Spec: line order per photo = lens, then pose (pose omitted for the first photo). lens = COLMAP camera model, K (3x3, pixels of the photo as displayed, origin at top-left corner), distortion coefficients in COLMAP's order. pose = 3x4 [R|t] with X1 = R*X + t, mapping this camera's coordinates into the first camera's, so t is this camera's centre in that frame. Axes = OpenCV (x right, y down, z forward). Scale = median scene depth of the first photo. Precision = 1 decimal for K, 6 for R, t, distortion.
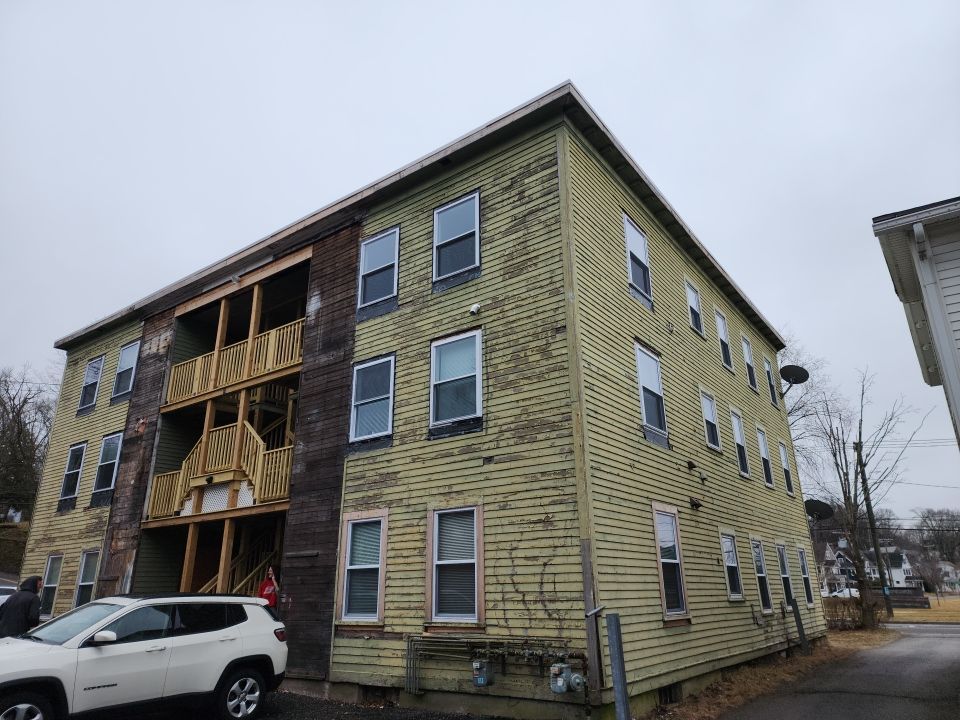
lens RADIAL K [[631.0, 0, 488.7], [0, 631.0, 349.8], [0, 0, 1]] dist [0.101509, -0.095051]
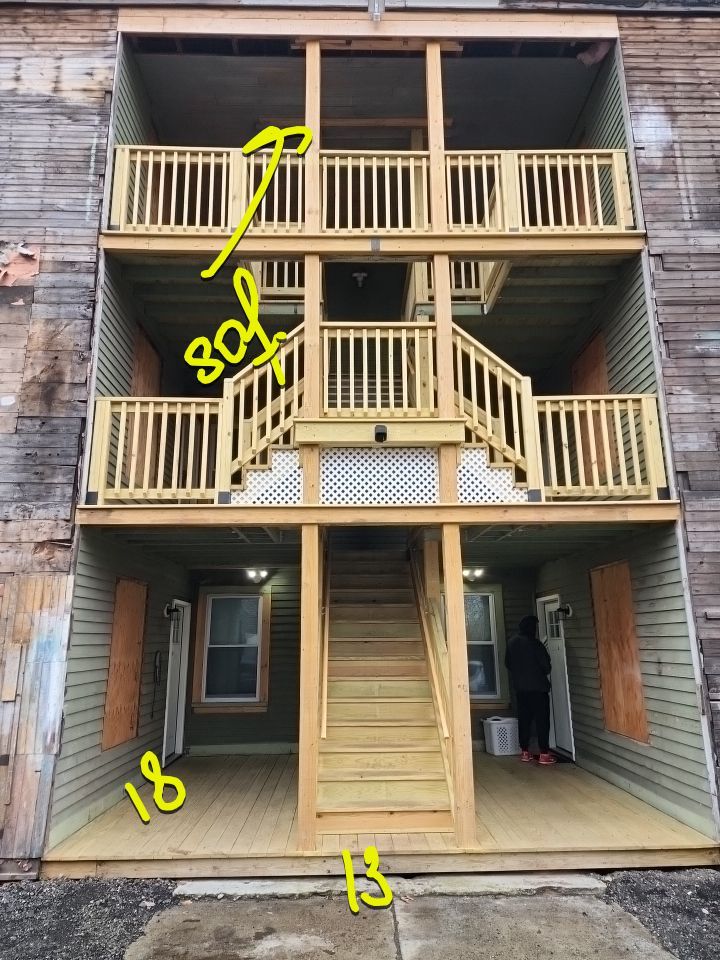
lens RADIAL K [[631.0, 0, 360.0], [0, 631.0, 480.0], [0, 0, 1]] dist [0.101509, -0.095051]
pose [[0.794661, 0.155982, 0.586672, -0.910023], [-0.211827, 0.976929, 0.027182, 0.296747], [-0.568897, -0.145874, 0.809369, 0.868422]]
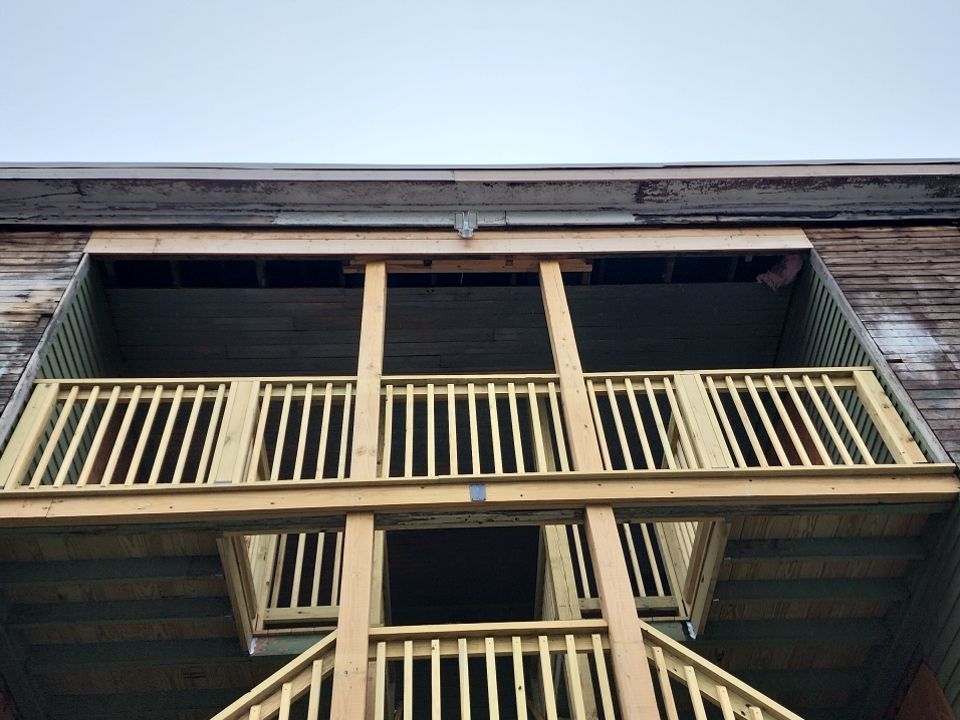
lens RADIAL K [[941.9, 0, 493.1], [0, 941.9, 388.4], [0, 0, 1]] dist [0.135776, -0.236875]
pose [[0.789798, 0.455867, 0.410370, -0.795124], [-0.163460, 0.801282, -0.575524, 0.329158], [-0.591185, 0.387469, 0.707367, 1.013473]]
